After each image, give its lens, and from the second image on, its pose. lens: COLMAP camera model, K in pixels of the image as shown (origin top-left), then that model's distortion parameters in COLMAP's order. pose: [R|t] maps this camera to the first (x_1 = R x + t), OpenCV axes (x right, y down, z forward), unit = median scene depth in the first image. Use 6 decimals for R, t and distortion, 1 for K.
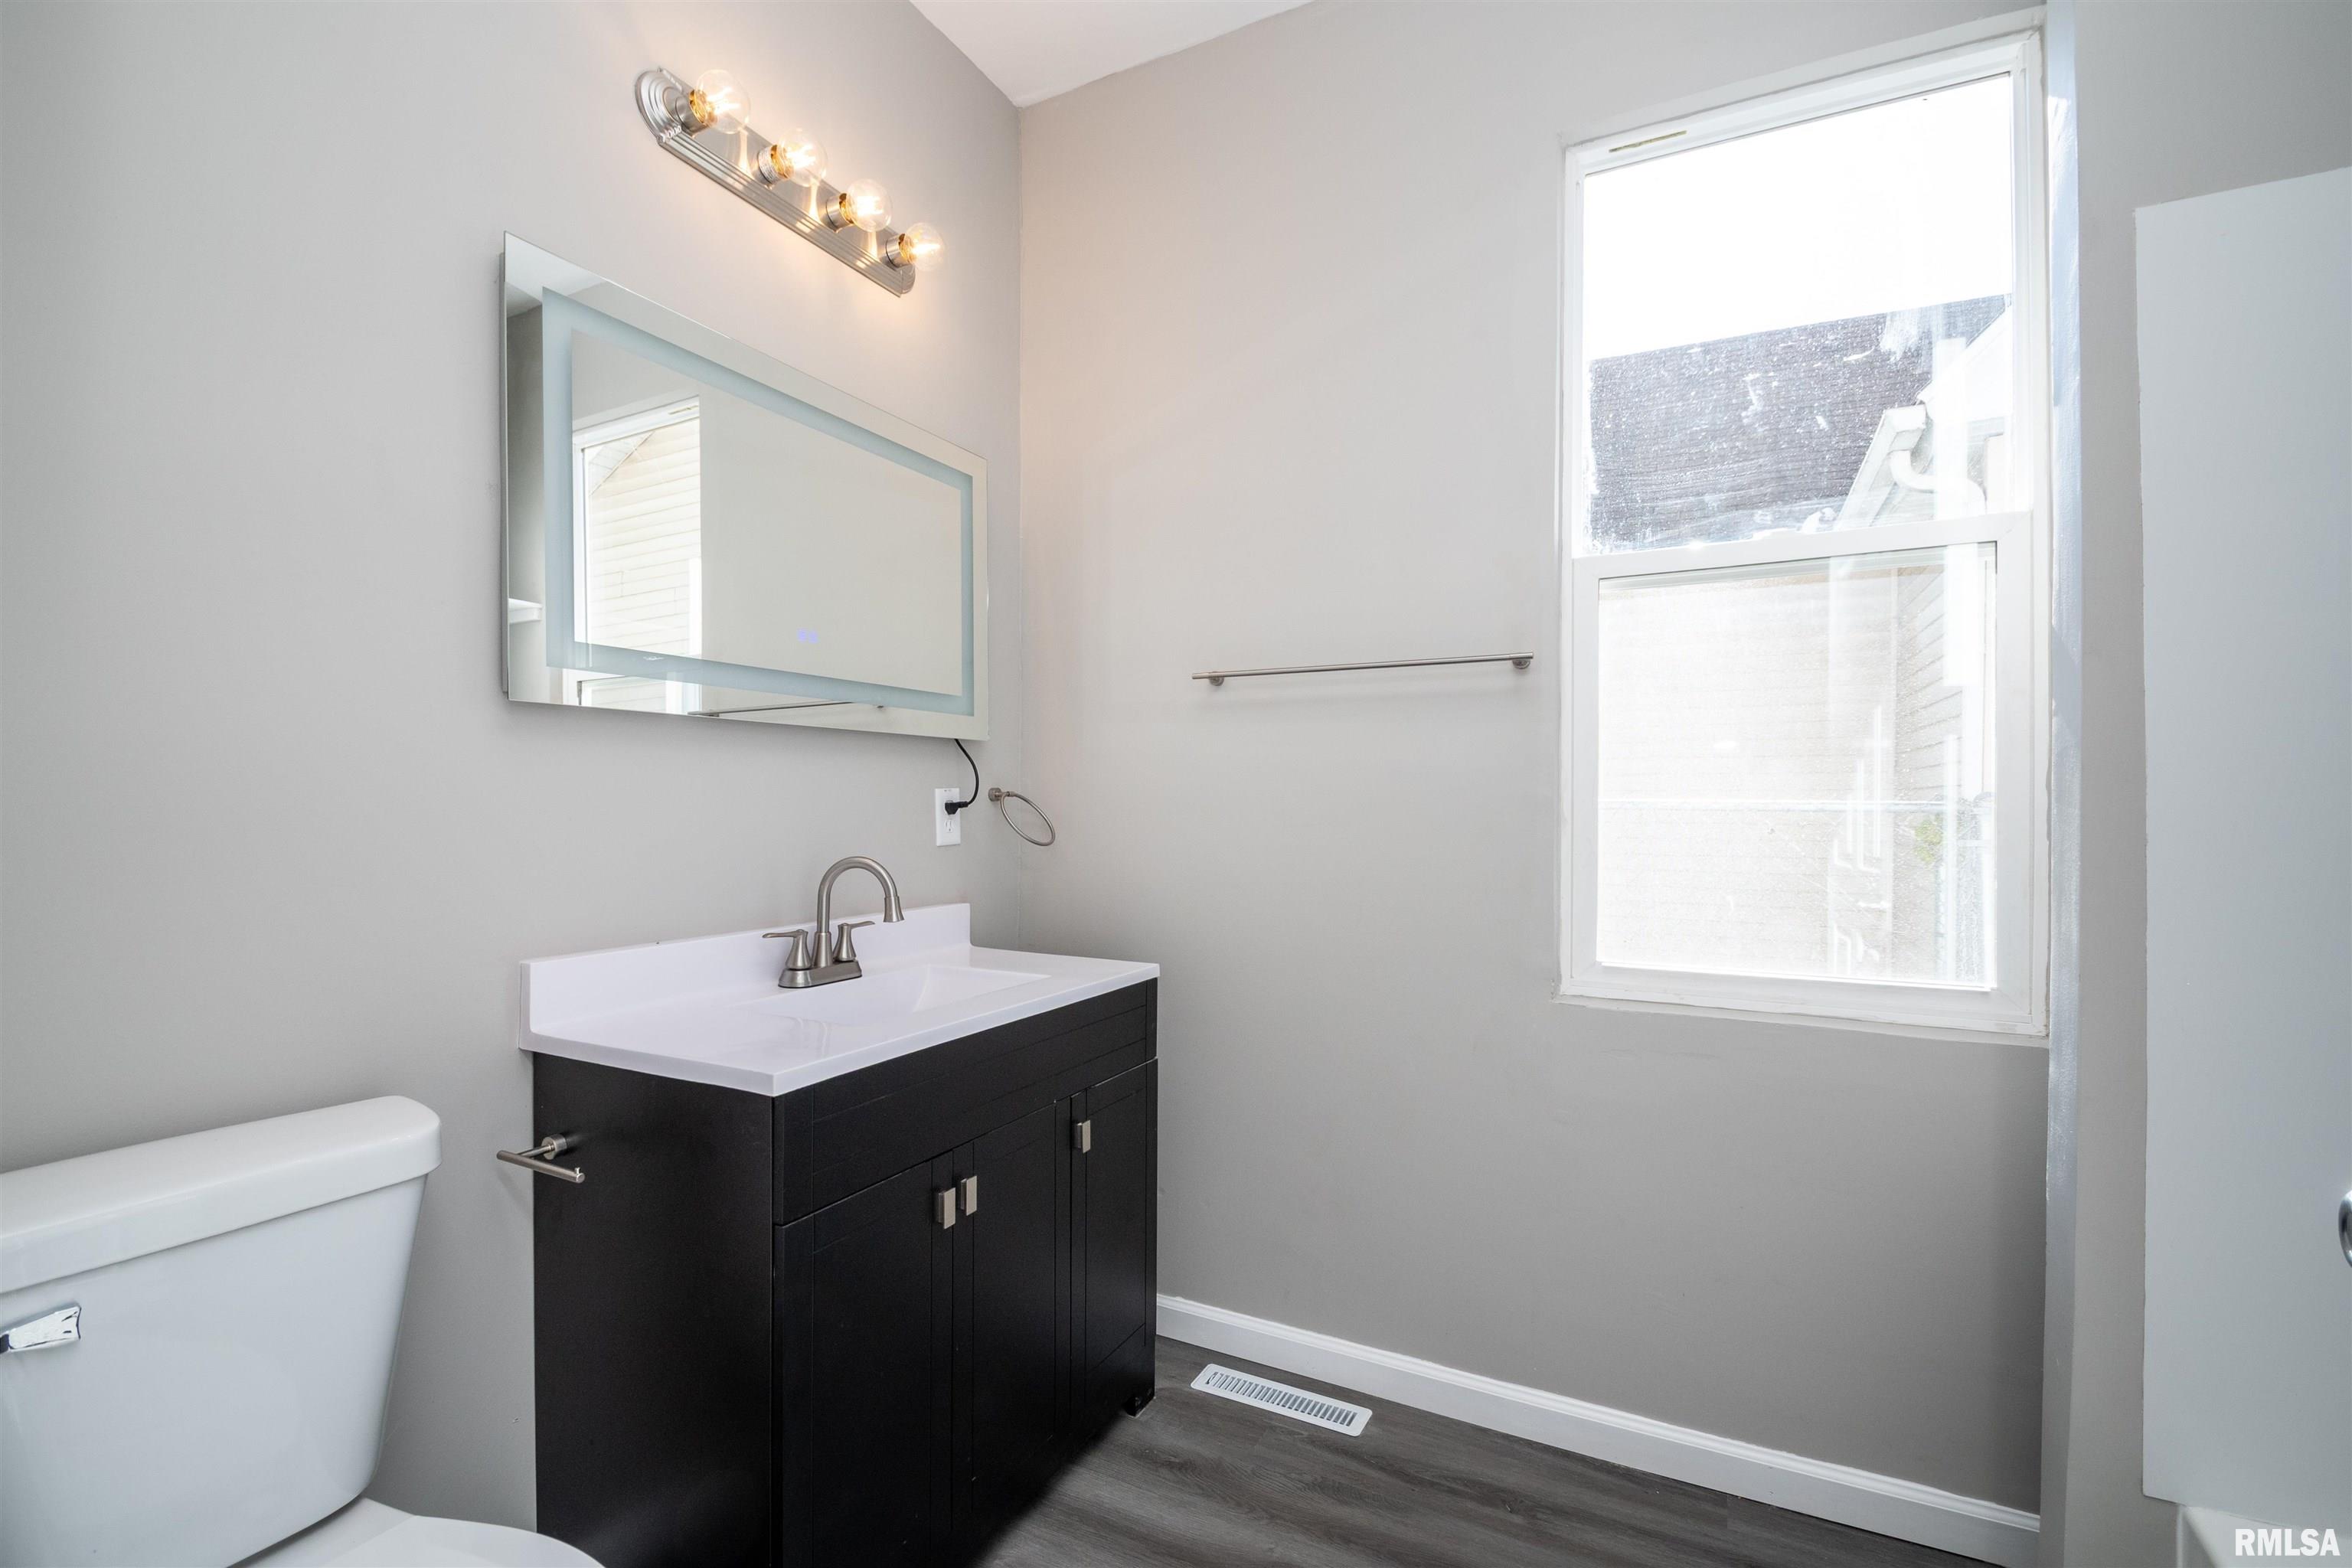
lens RADIAL K [[1049.8, 0, 1205.4], [0, 1049.8, 786.7], [0, 0, 1]] dist [-0.001067, -0.000725]
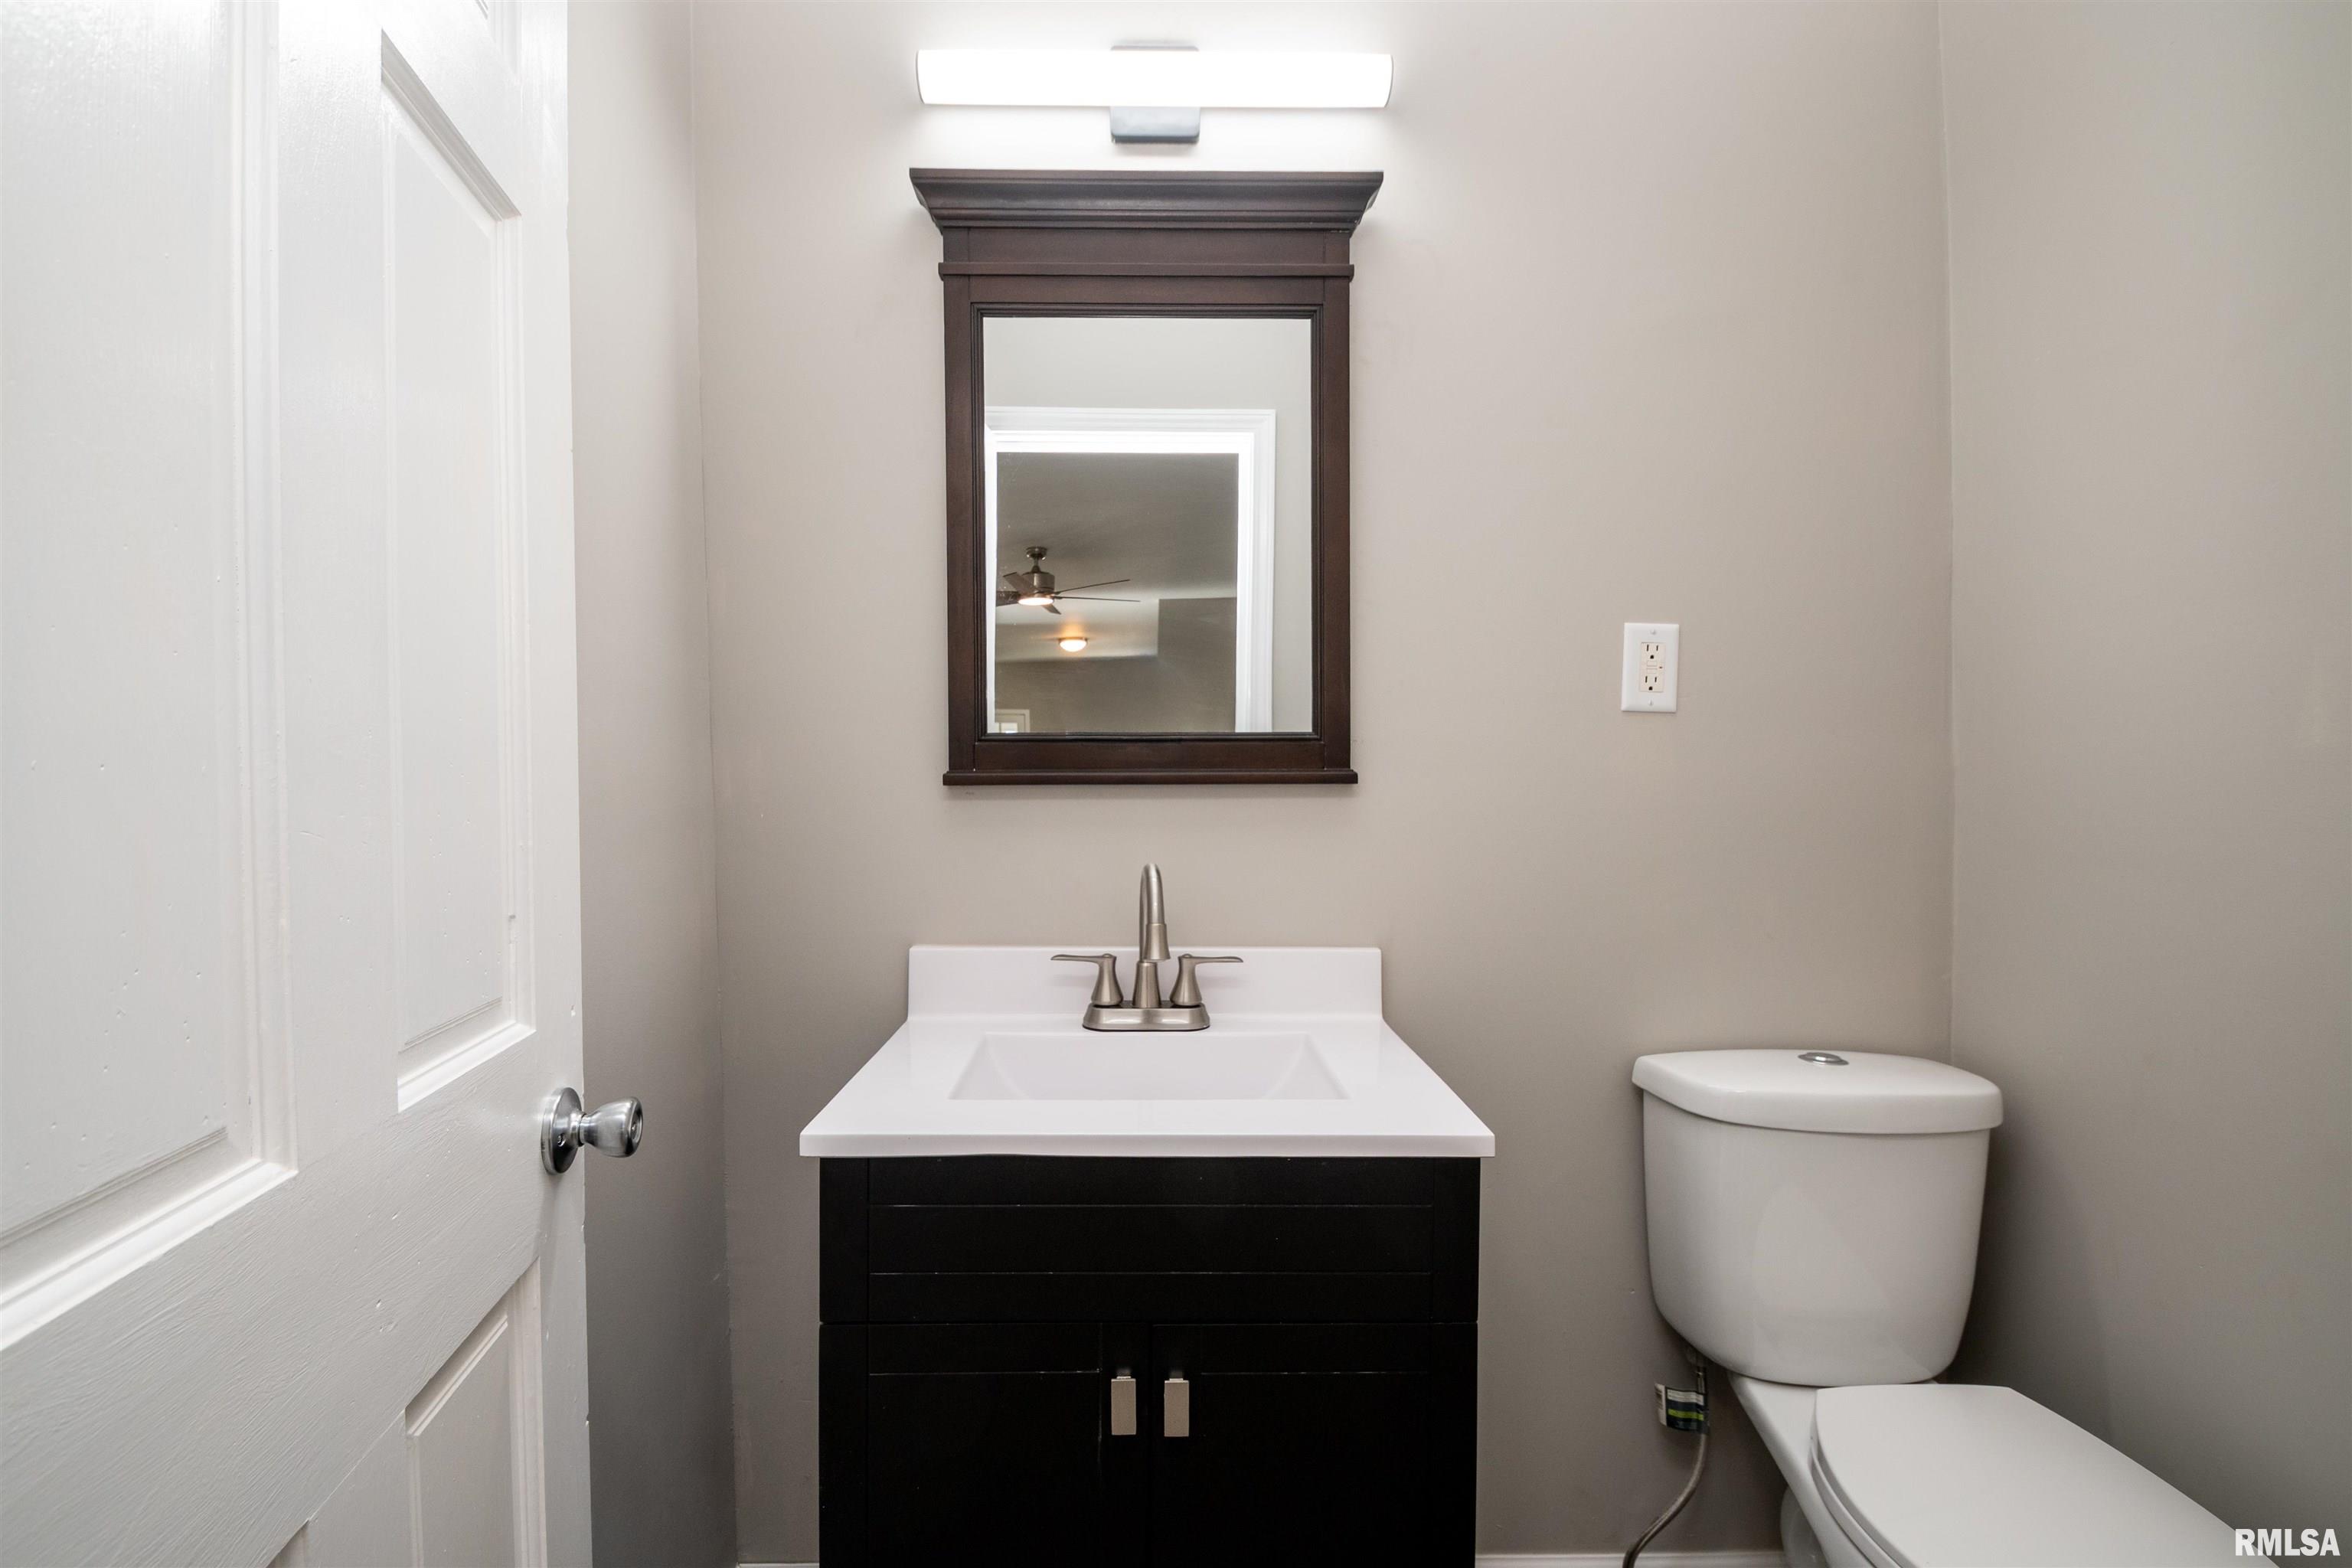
lens RADIAL K [[1115.5, 0, 1116.9], [0, 1115.5, 815.6], [0, 0, 1]] dist [0.000292, -0.000333]
pose [[0.453855, 0.016049, -0.890931, 0.325649], [0.003913, 0.999792, 0.020004, 0.021035], [0.891067, -0.012565, 0.453698, 0.637374]]
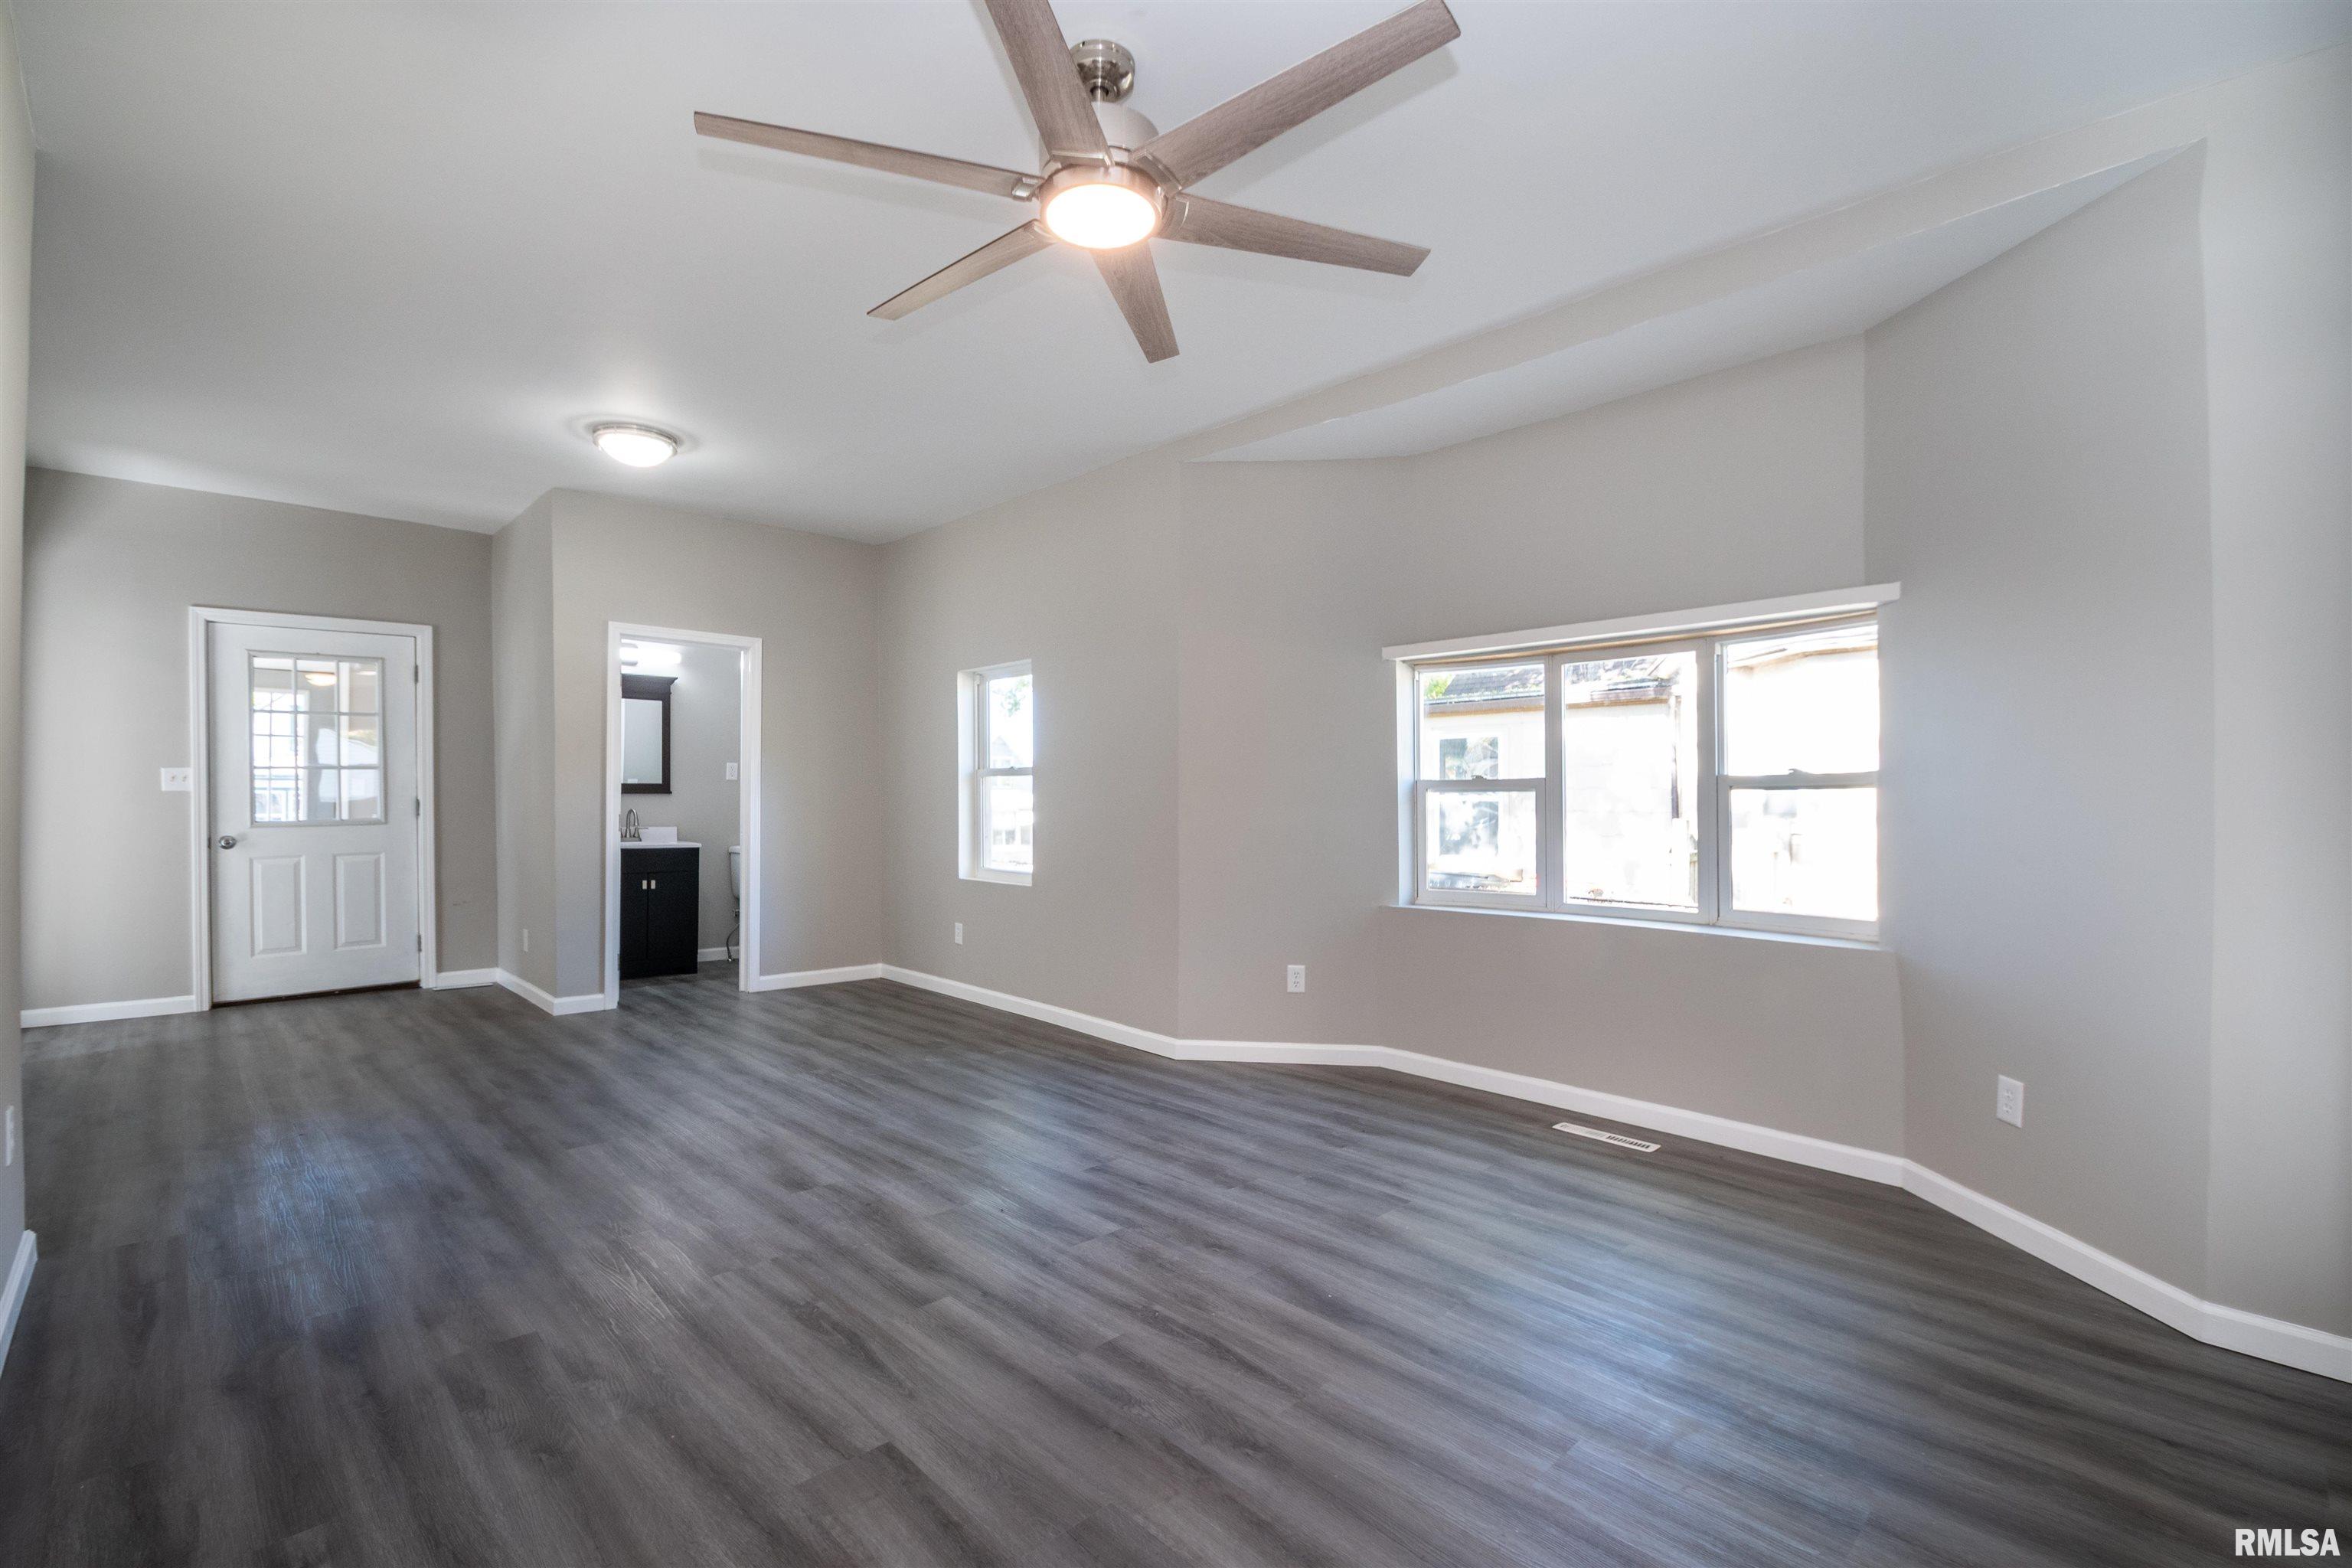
lens RADIAL K [[1034.4, 0, 1176.0], [0, 1034.4, 784.0], [0, 0, 1]] dist [-0.010802, -0.001173]
pose [[0.946871, -0.005586, -0.321566, 2.695422], [0.001963, 0.999931, -0.011588, 0.026448], [0.321609, 0.010341, 0.946816, -1.873015]]
